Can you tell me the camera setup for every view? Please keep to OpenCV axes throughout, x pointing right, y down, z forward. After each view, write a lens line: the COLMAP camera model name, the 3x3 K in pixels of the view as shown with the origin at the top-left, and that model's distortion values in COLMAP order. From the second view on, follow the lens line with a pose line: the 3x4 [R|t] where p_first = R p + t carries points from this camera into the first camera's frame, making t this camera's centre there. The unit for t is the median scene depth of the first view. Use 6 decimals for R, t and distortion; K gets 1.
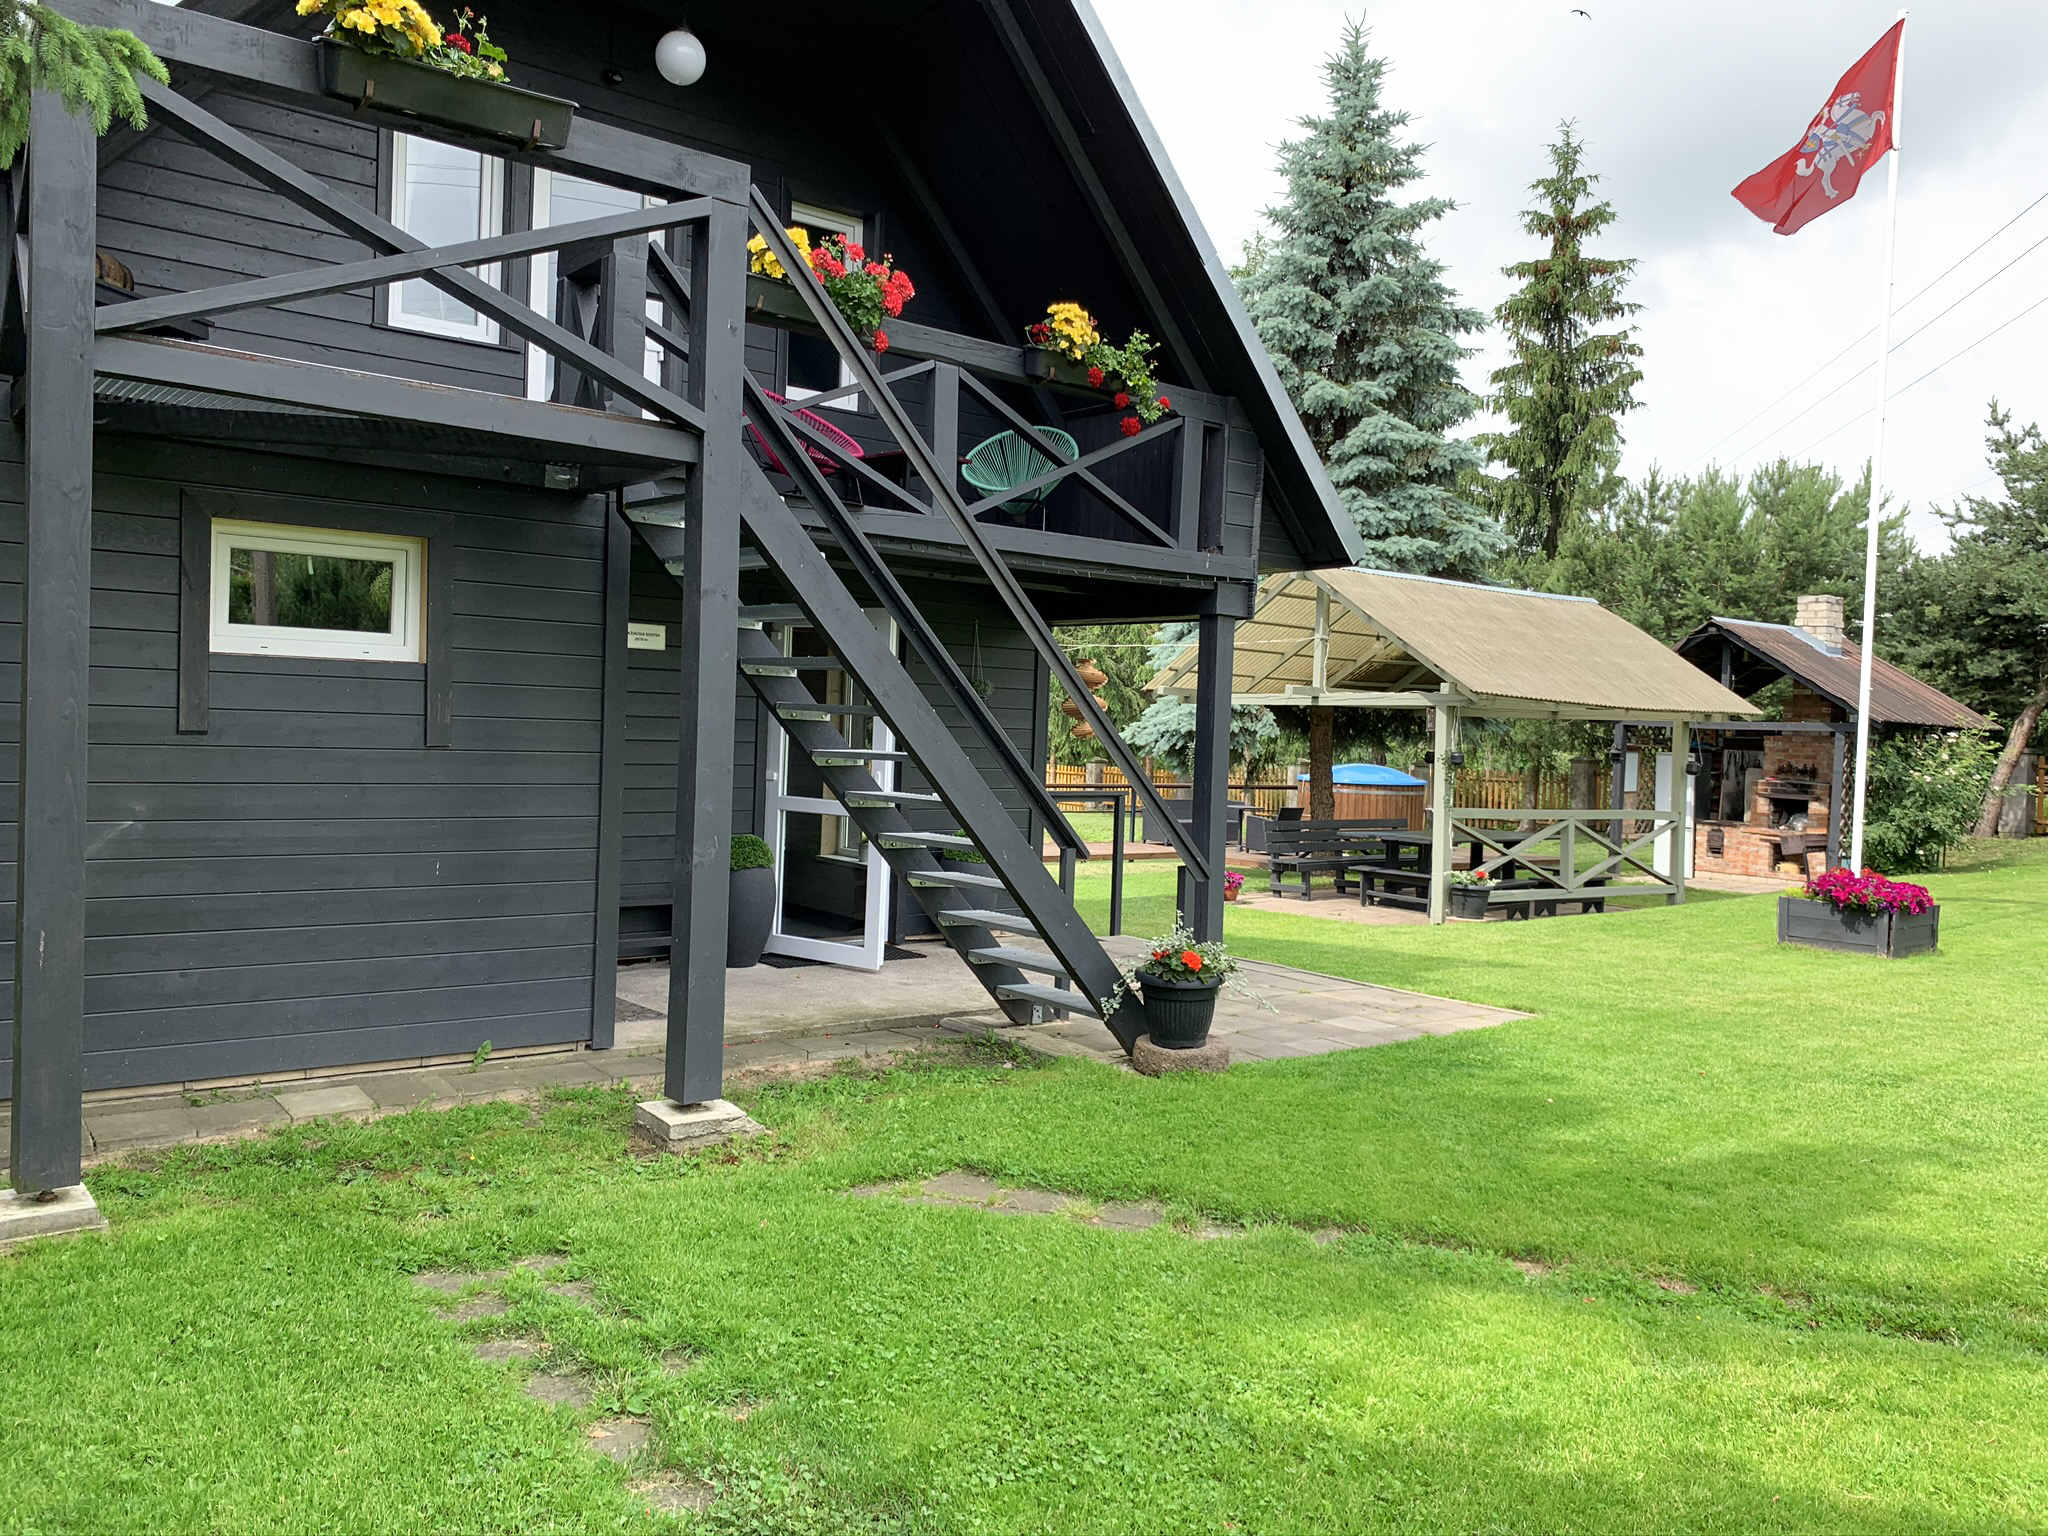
lens RADIAL K [[1599.2, 0, 1027.8], [0, 1599.2, 773.5], [0, 0, 1]] dist [0.006122, 0.016563]
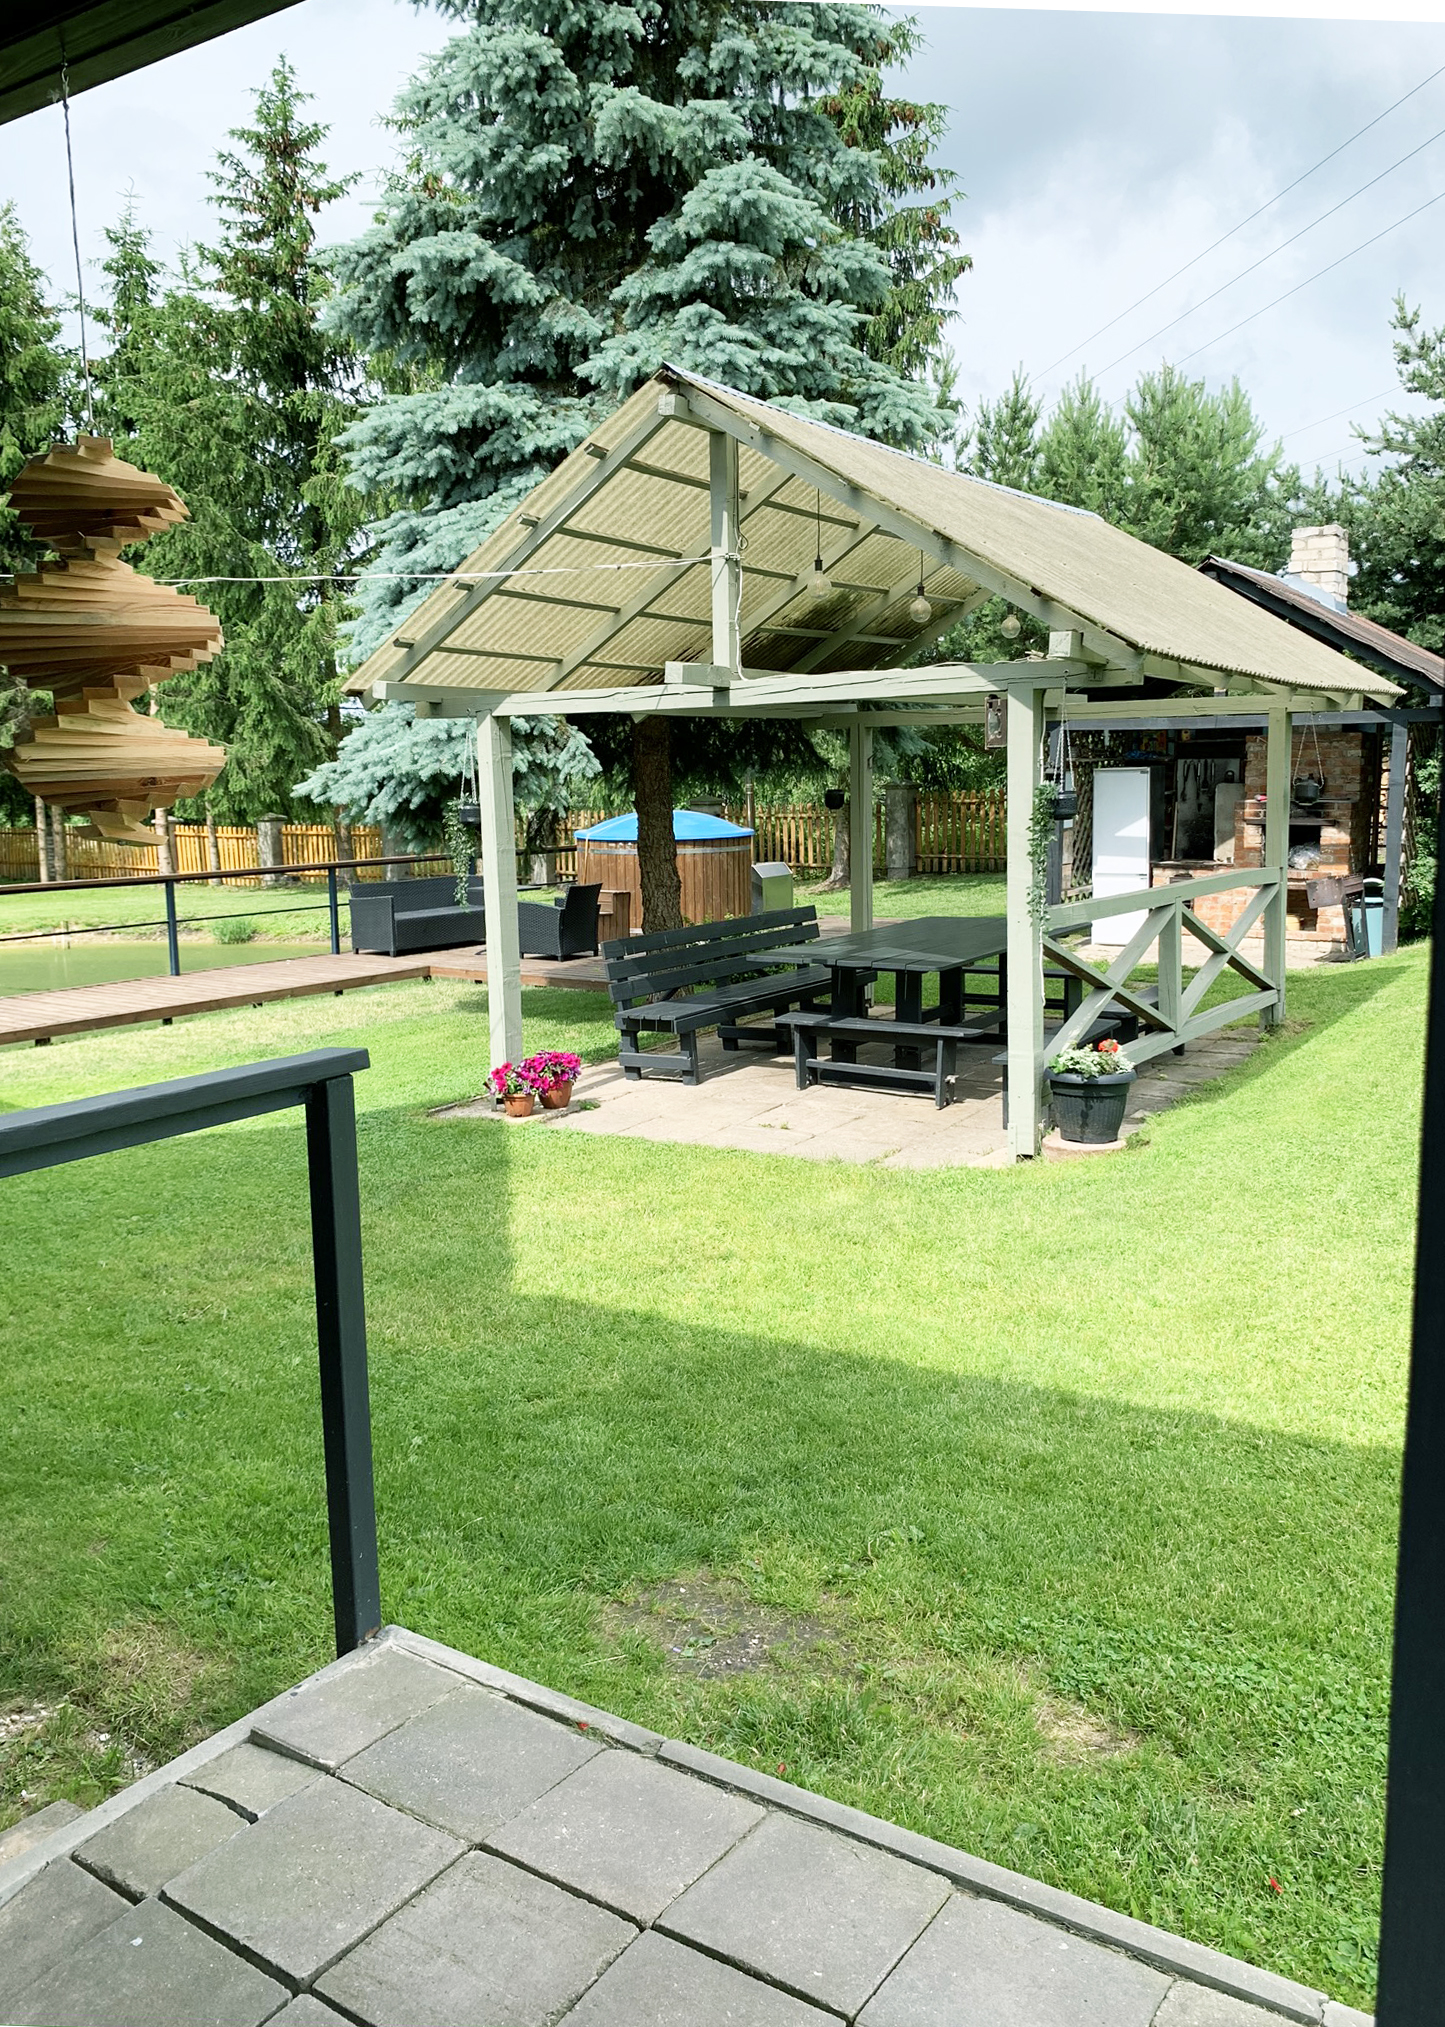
lens RADIAL K [[1652.7, 0, 744.8], [0, 1652.7, 1016.5], [0, 0, 1]] dist [0.005878, -0.009823]
pose [[0.948642, -0.098518, 0.300622, 0.025758], [0.060879, 0.989363, 0.132119, -0.012923], [-0.310440, -0.107032, 0.944548, 0.431906]]
